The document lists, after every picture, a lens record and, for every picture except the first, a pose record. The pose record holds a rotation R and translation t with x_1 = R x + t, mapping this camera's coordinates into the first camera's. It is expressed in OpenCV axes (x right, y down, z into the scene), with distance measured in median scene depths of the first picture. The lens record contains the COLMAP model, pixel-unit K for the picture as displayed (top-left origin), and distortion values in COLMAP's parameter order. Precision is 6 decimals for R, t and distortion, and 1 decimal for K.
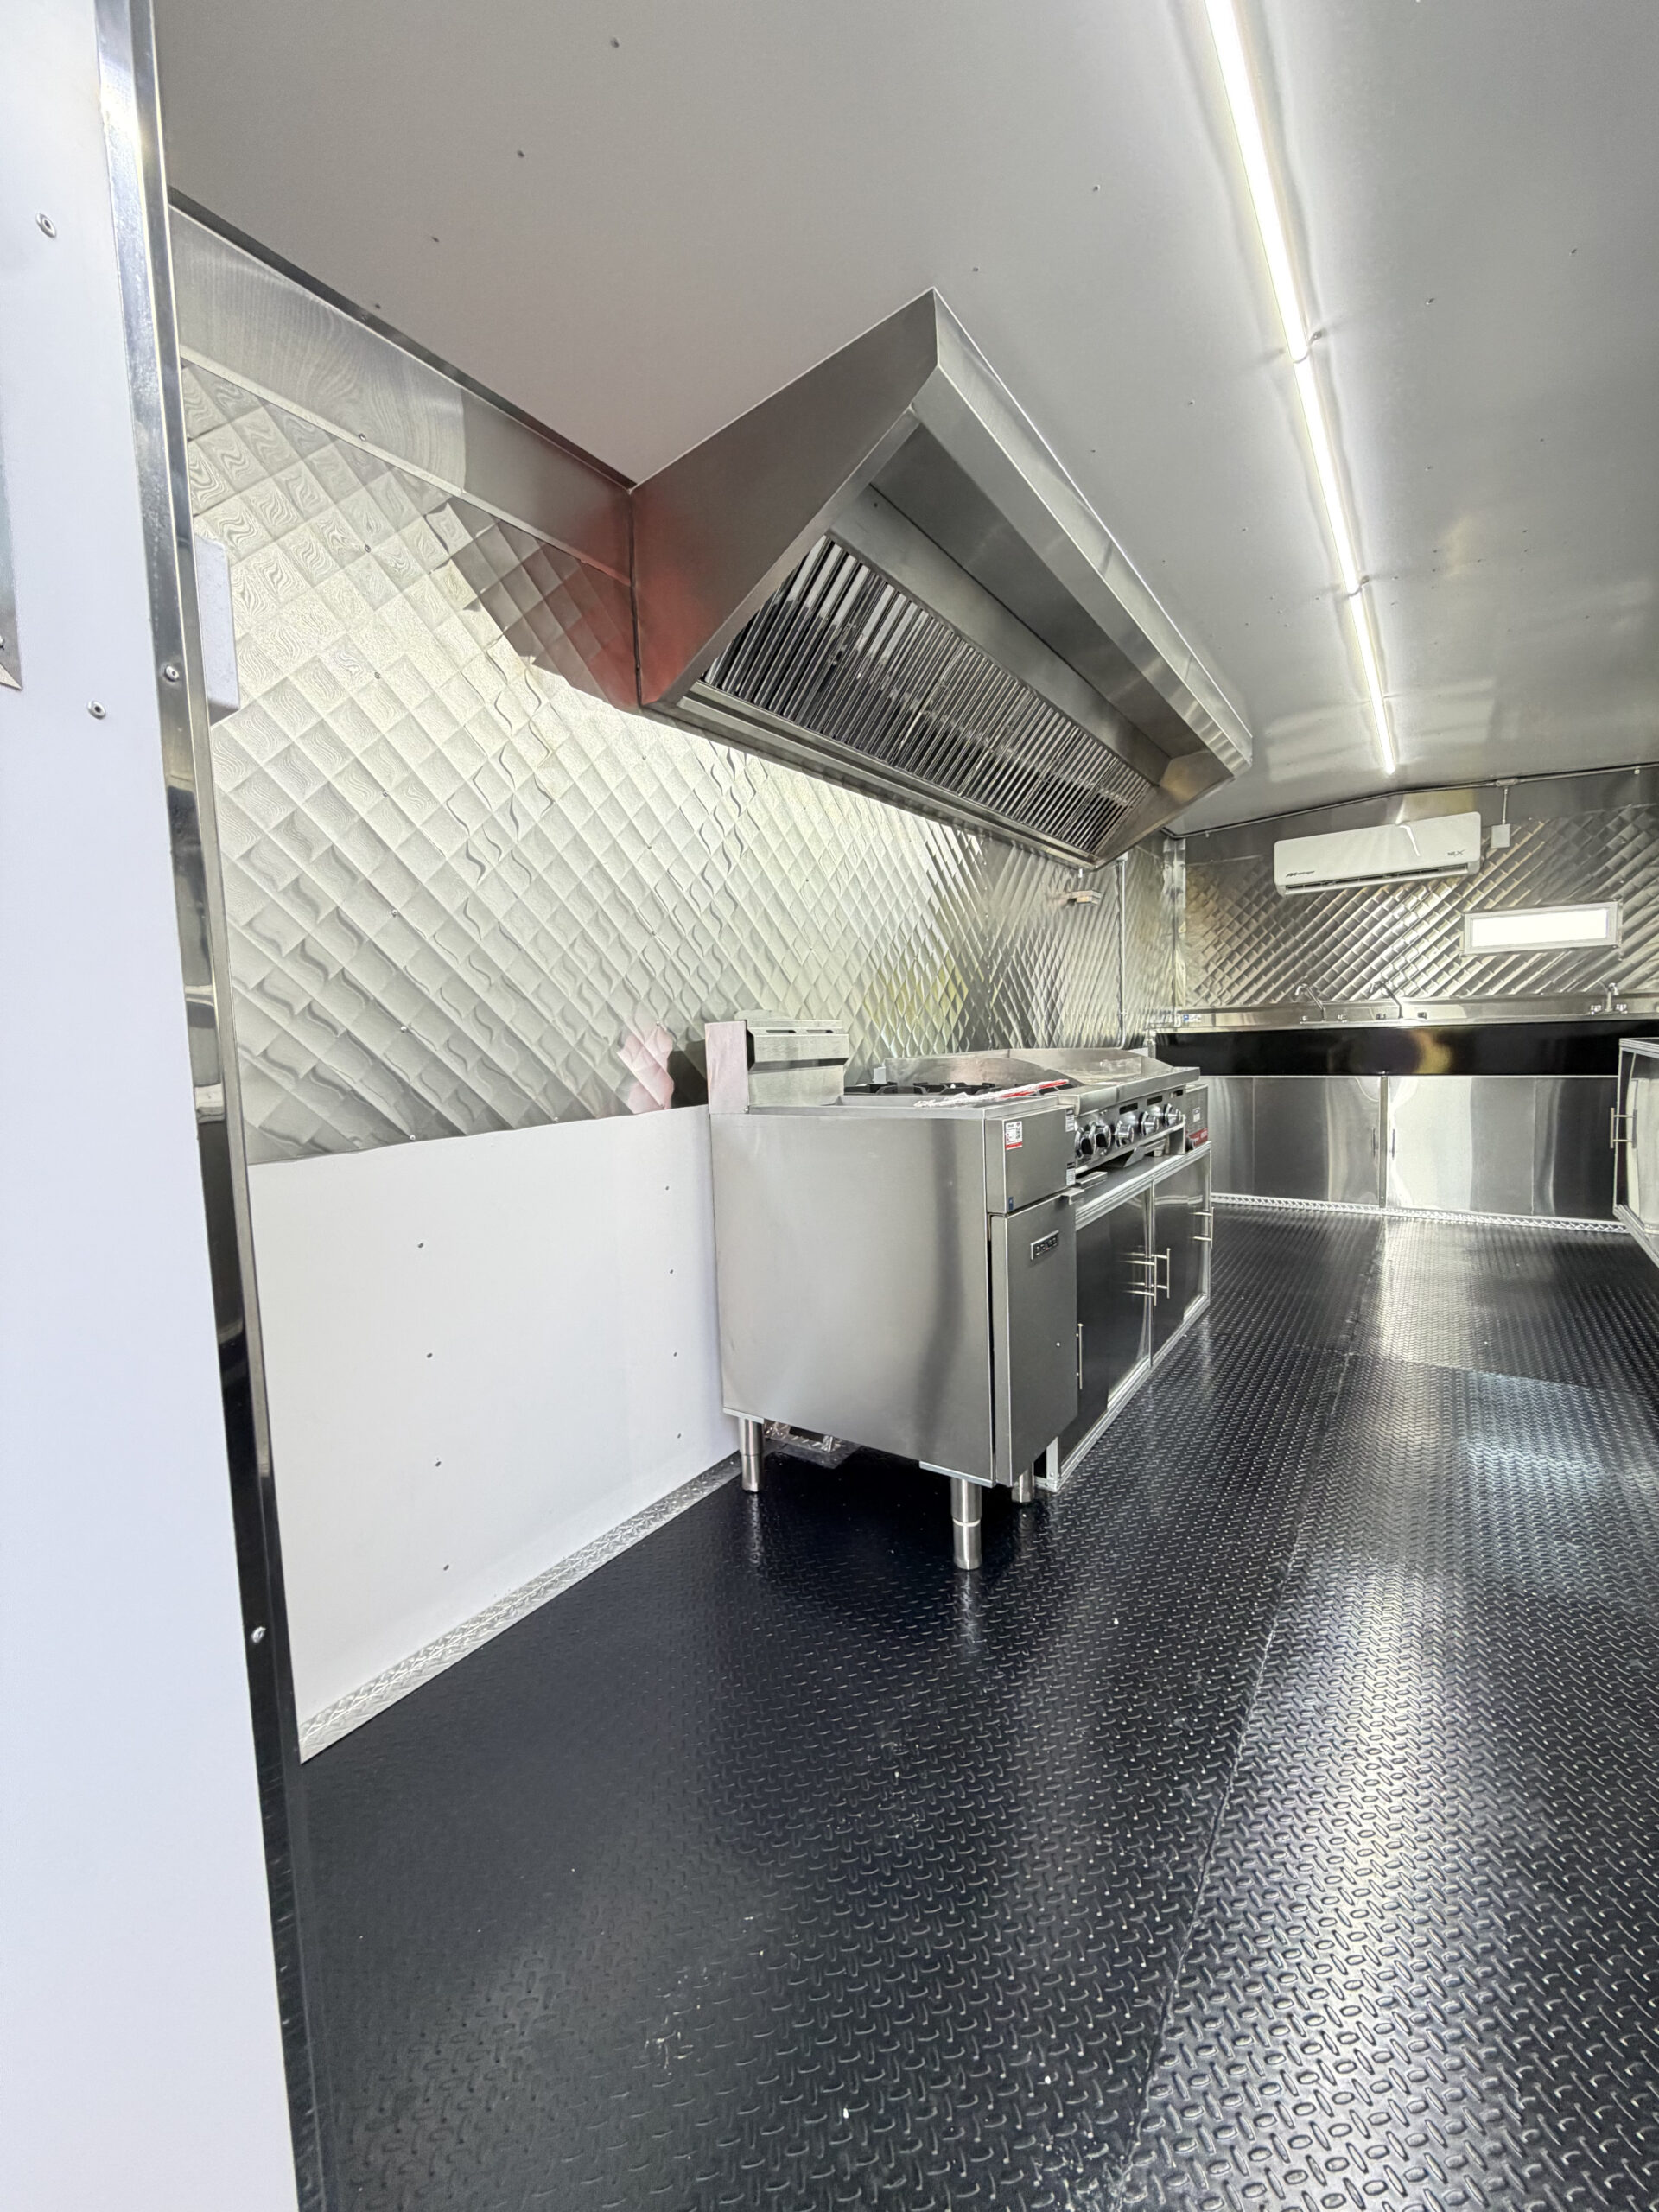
lens RADIAL K [[880.5, 0, 826.6], [0, 880.5, 1097.3], [0, 0, 1]] dist [-0.000856, 0.000075]
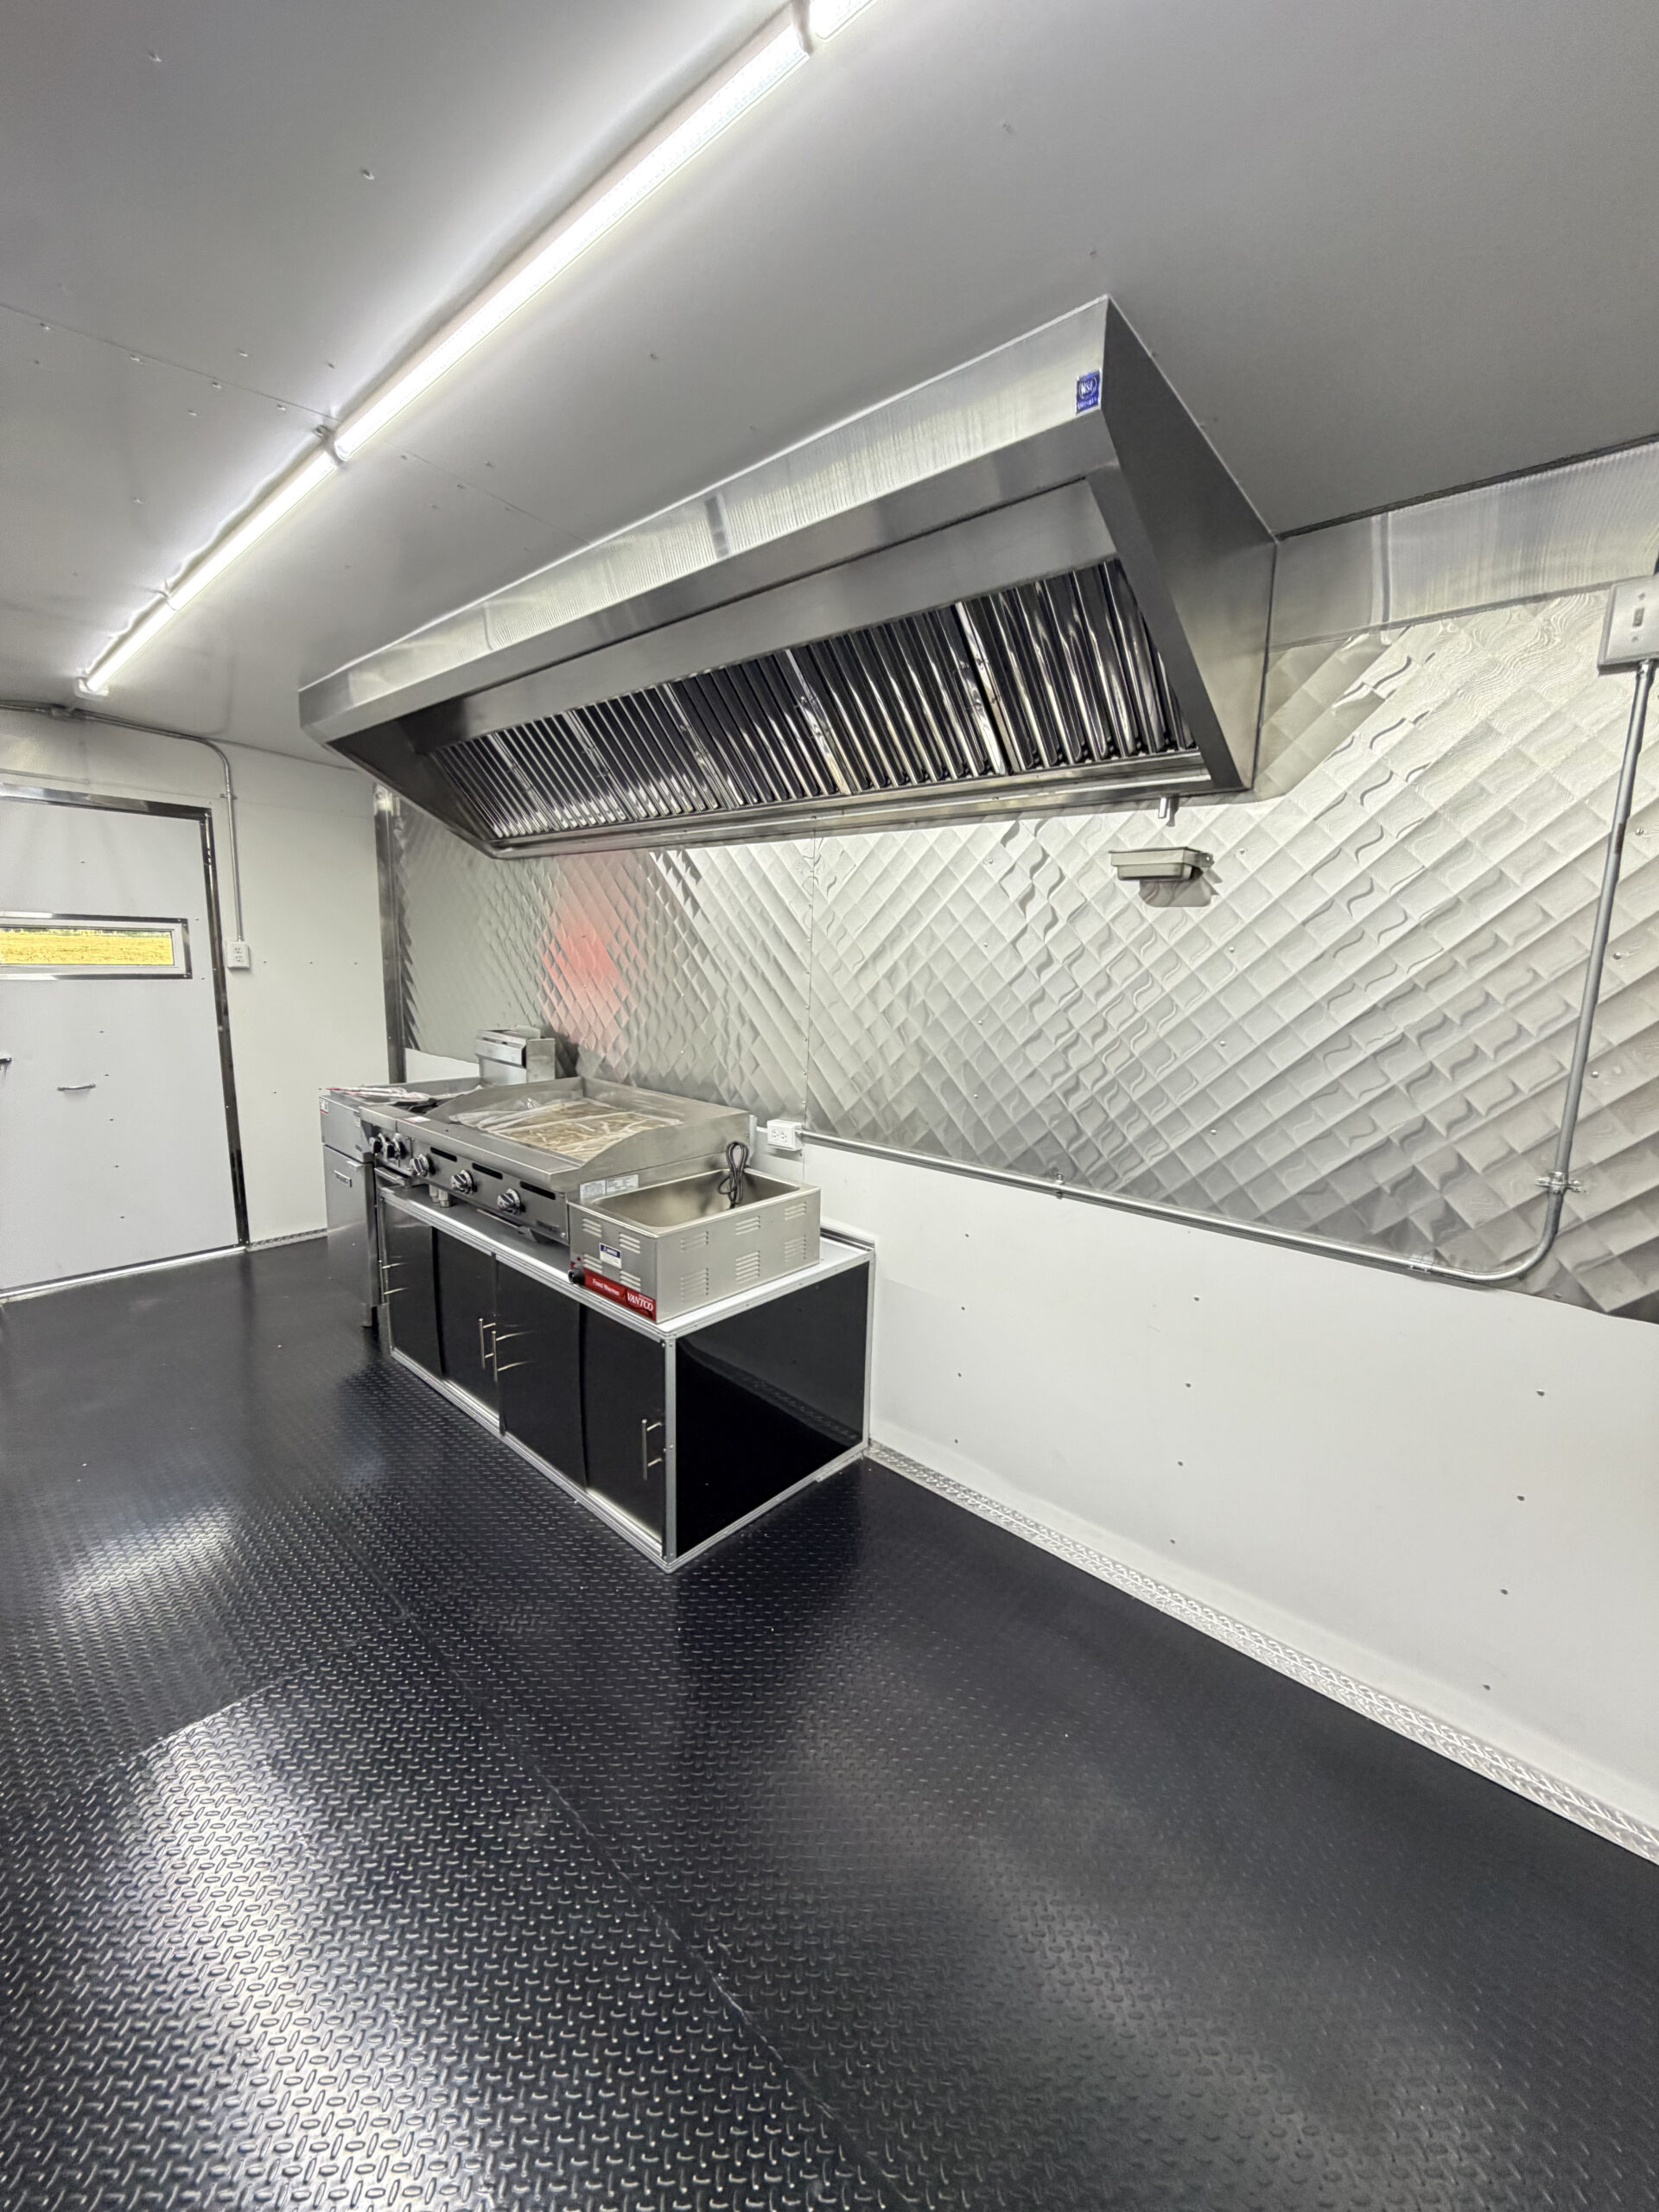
lens RADIAL K [[880.5, 0, 826.2], [0, 880.5, 1099.6], [0, 0, 1]] dist [-0.000856, 0.000075]
pose [[-0.123156, 0.204783, -0.971029, 0.682990], [-0.094263, 0.971639, 0.216867, -0.172060], [0.987900, 0.118241, -0.100360, 0.802034]]
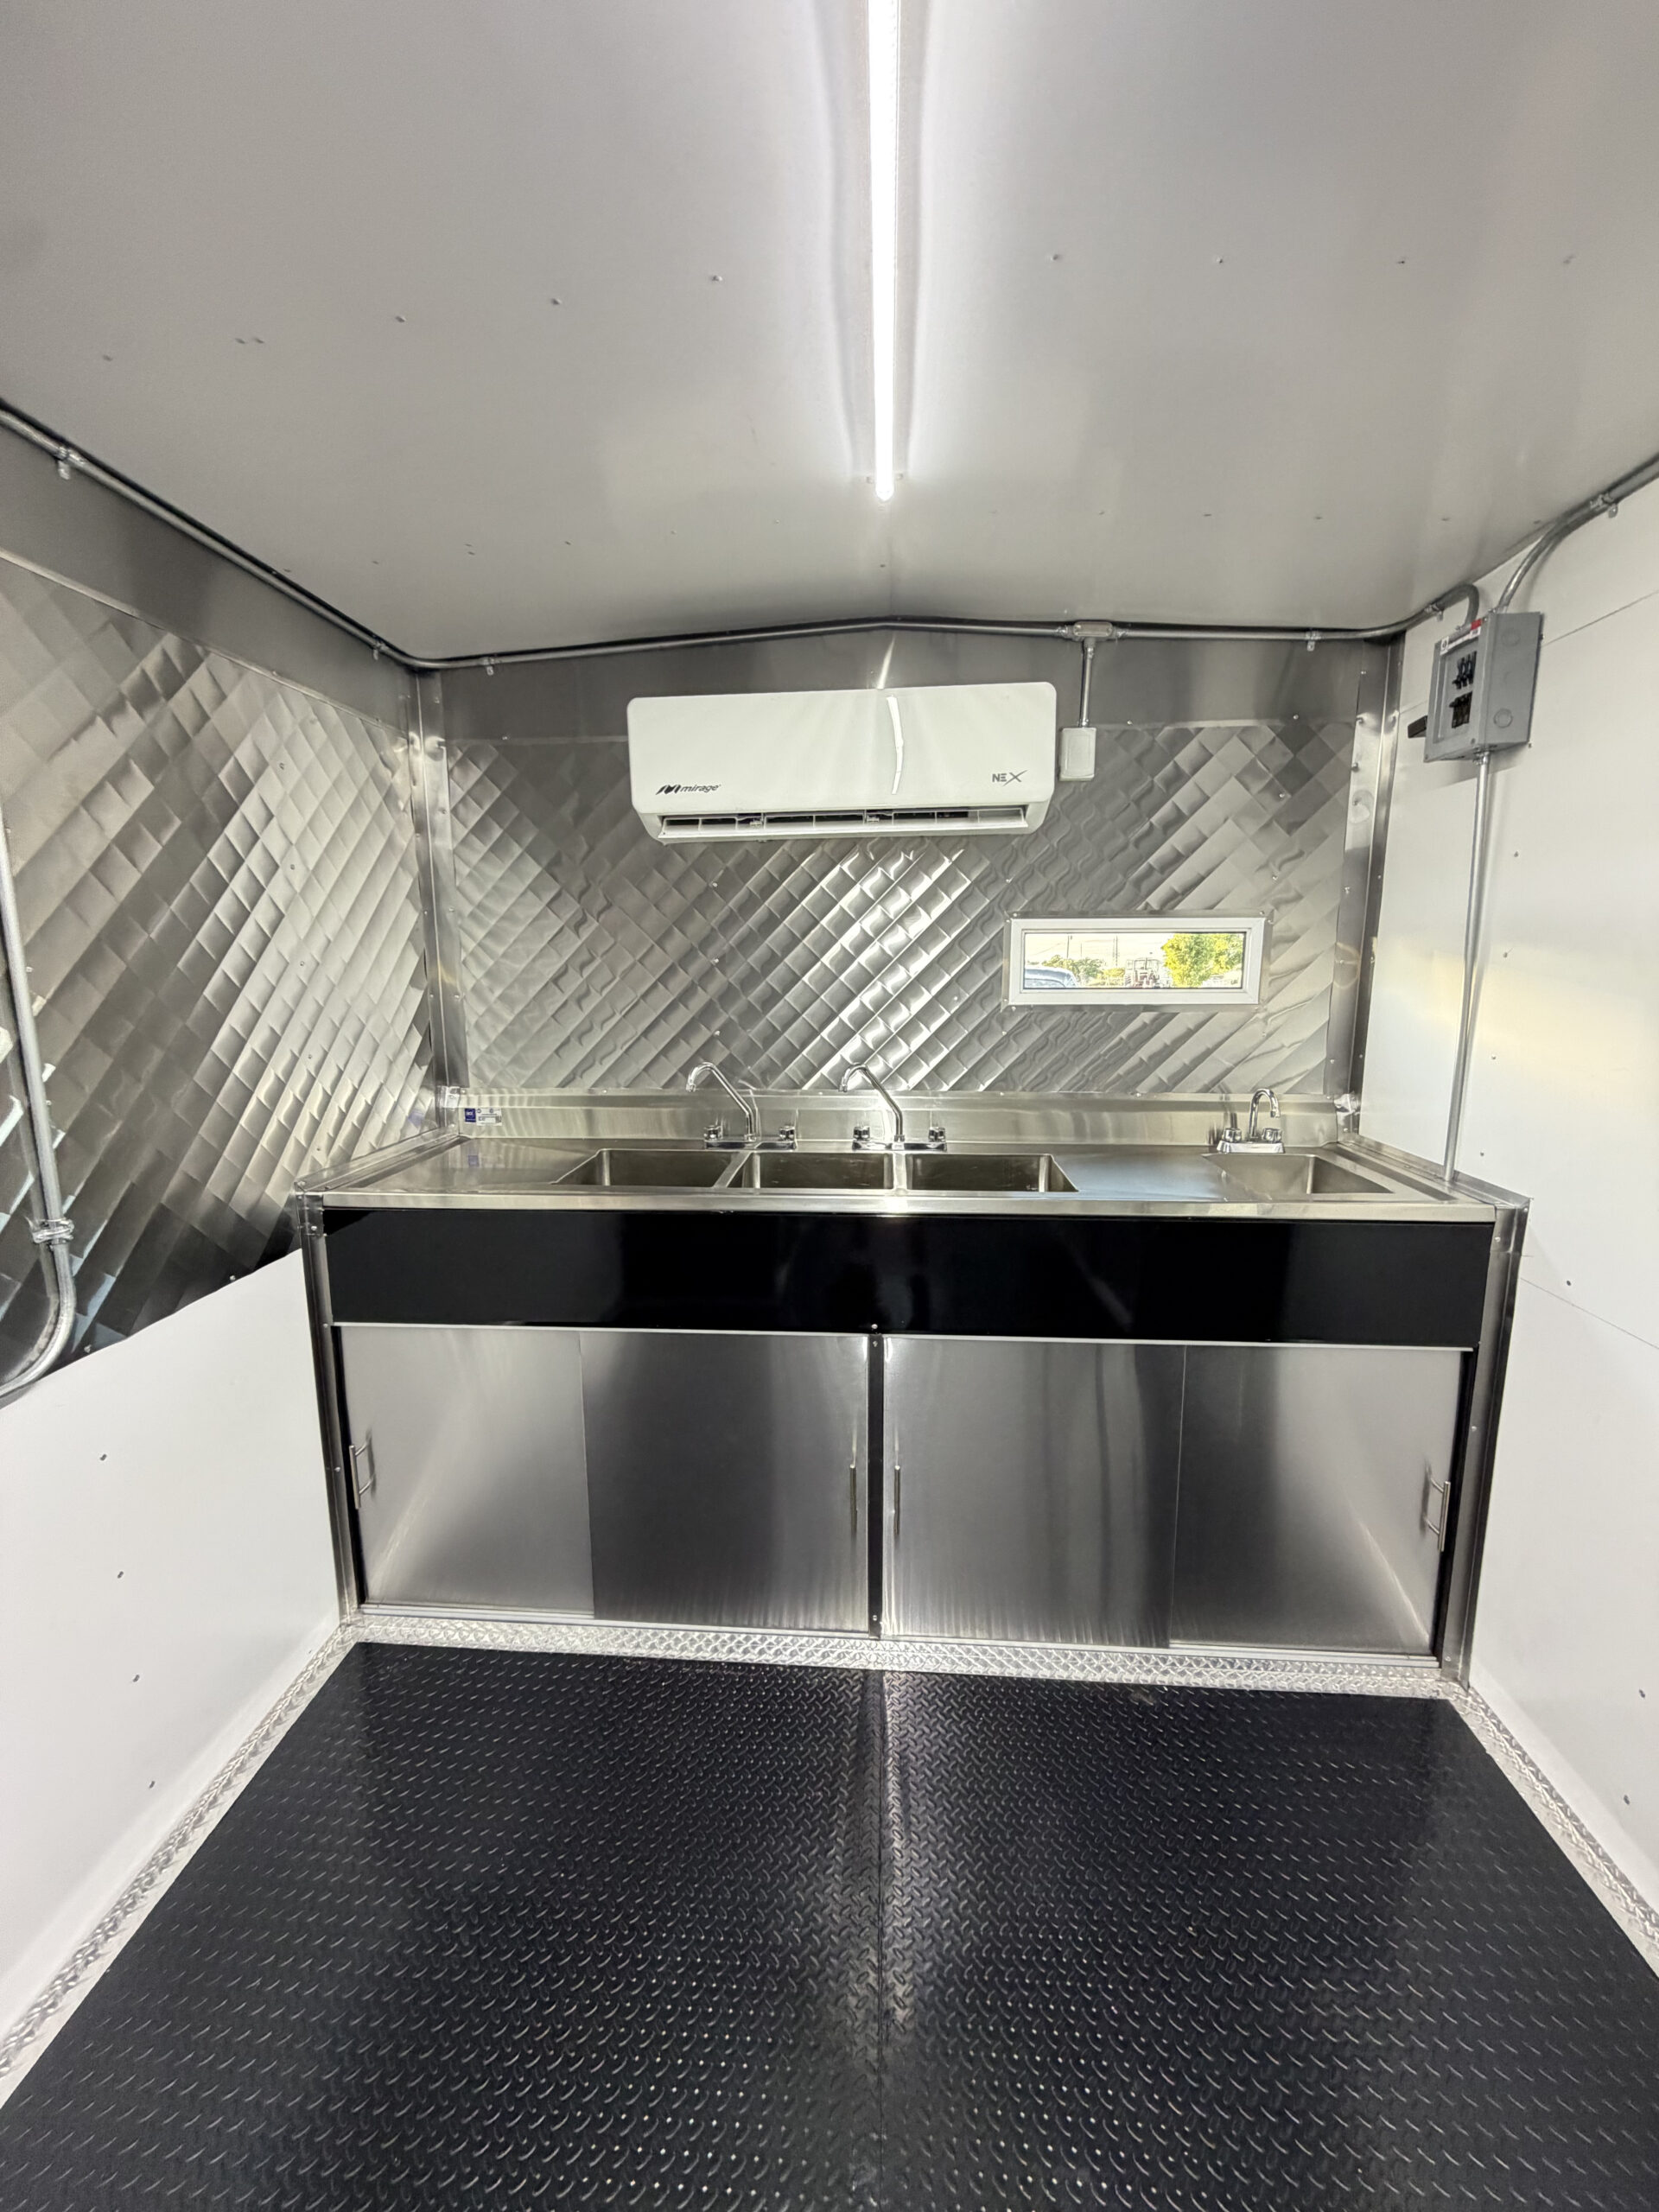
lens RADIAL K [[880.5, 0, 833.4], [0, 880.5, 1099.1], [0, 0, 1]] dist [-0.000856, 0.000075]
pose [[0.852889, -0.053579, 0.519335, 0.414102], [0.014066, 0.996717, 0.079729, -0.158007], [-0.521902, -0.060695, 0.850843, 0.673676]]
